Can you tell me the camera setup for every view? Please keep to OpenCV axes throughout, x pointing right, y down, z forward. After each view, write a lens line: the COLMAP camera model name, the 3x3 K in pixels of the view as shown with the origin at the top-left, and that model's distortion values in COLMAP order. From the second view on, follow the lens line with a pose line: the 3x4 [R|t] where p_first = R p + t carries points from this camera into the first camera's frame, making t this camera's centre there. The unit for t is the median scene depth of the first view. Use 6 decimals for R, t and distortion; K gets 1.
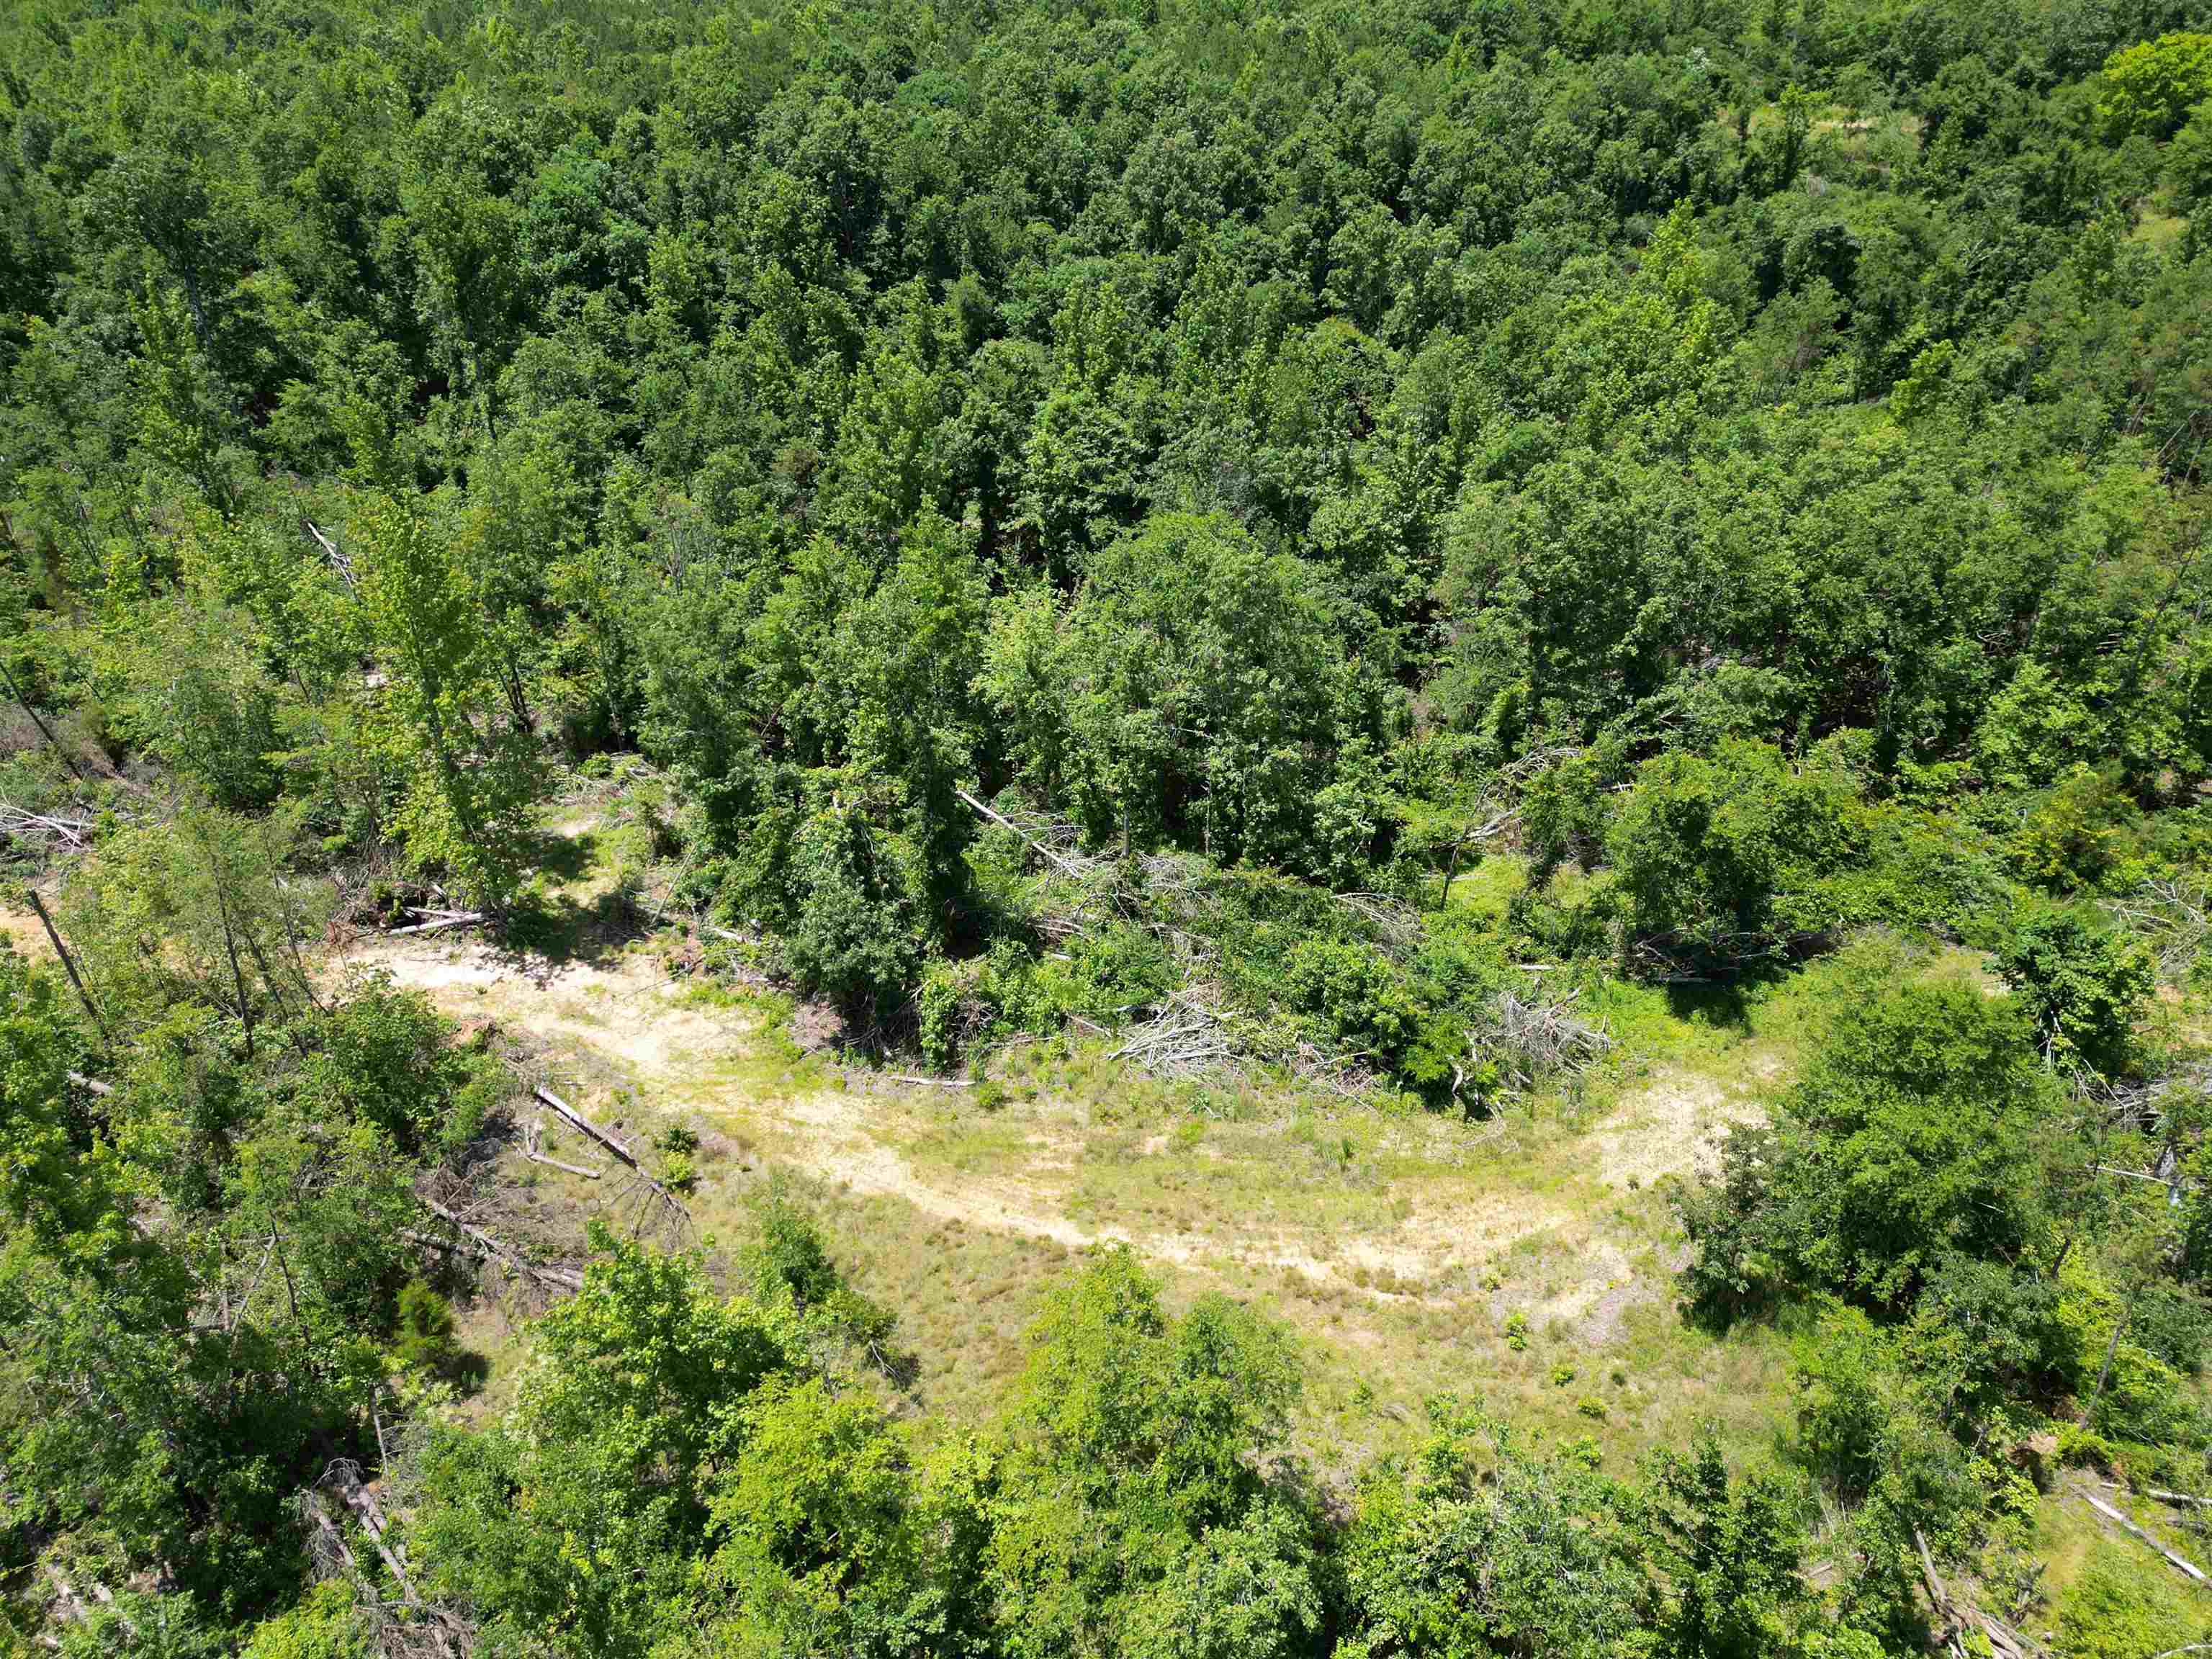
lens RADIAL K [[1560.4, 0, 1111.8], [0, 1560.4, 818.7], [0, 0, 1]] dist [0.083469, -0.077825]
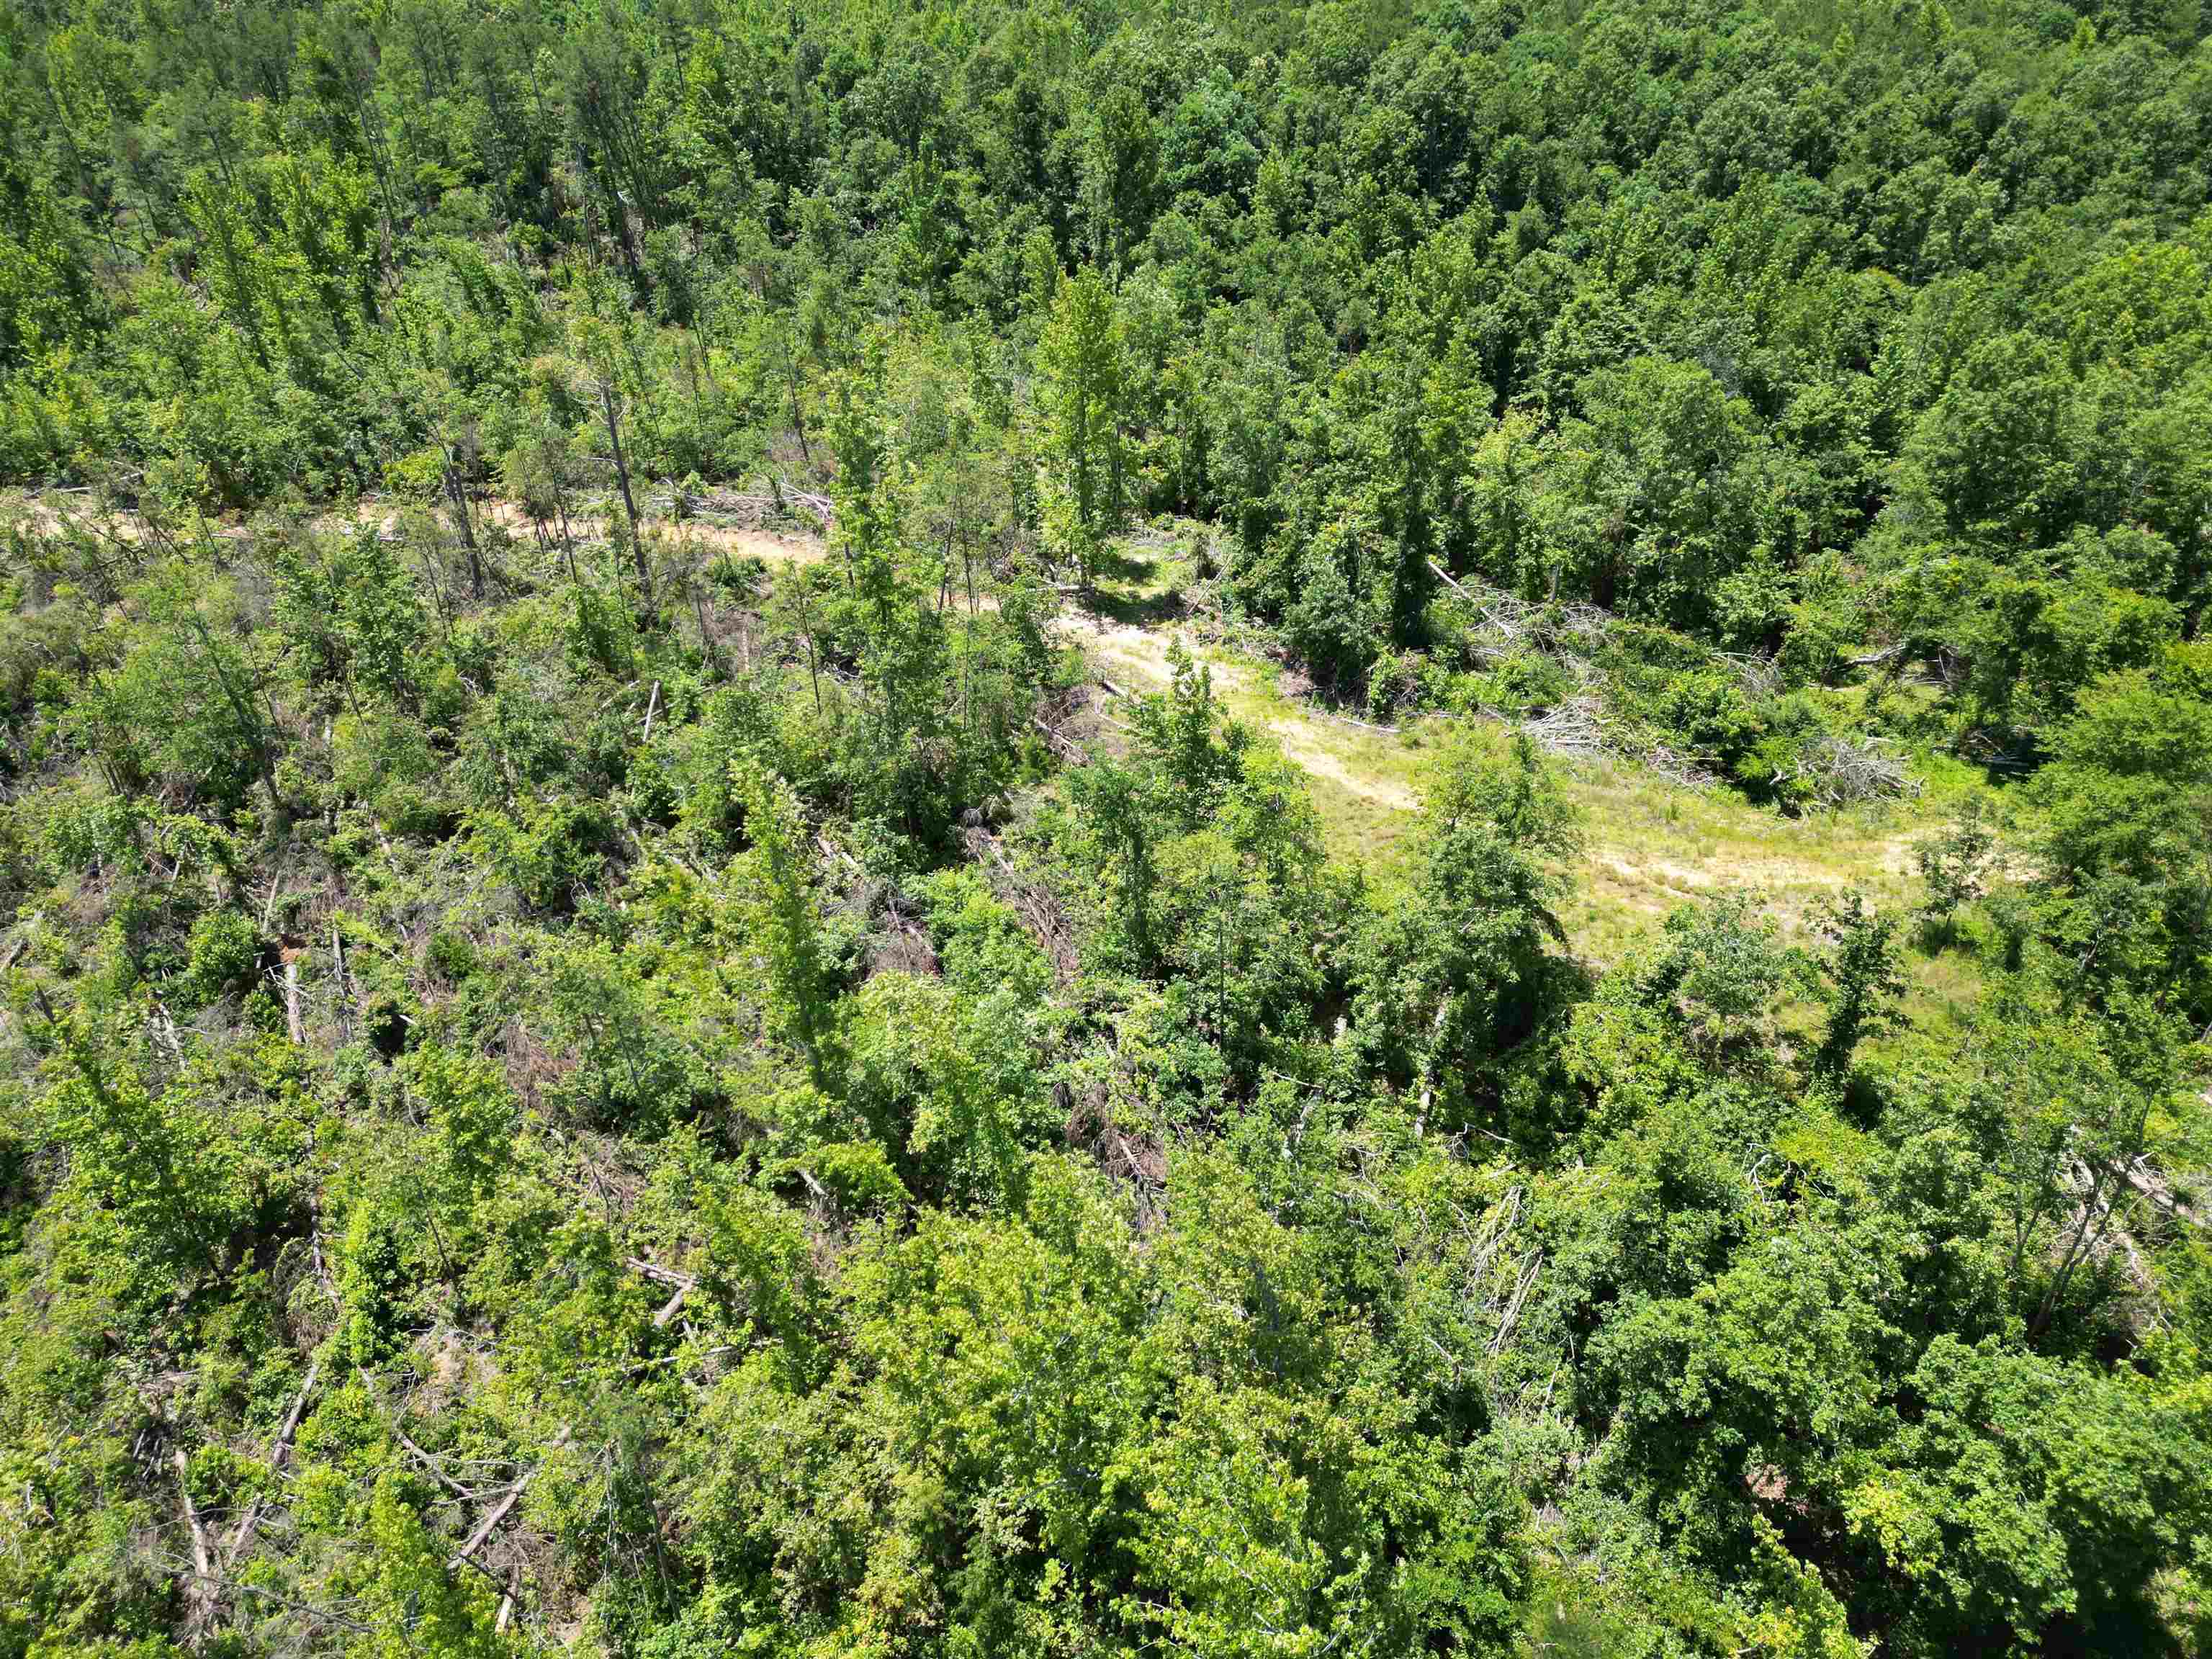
lens RADIAL K [[1560.4, 0, 1111.8], [0, 1560.4, 818.7], [0, 0, 1]] dist [0.083469, -0.077825]
pose [[0.939736, 0.189651, -0.284479, 0.065255], [-0.187352, 0.981650, 0.035536, 0.202601], [0.285998, 0.019903, 0.958024, -0.319694]]
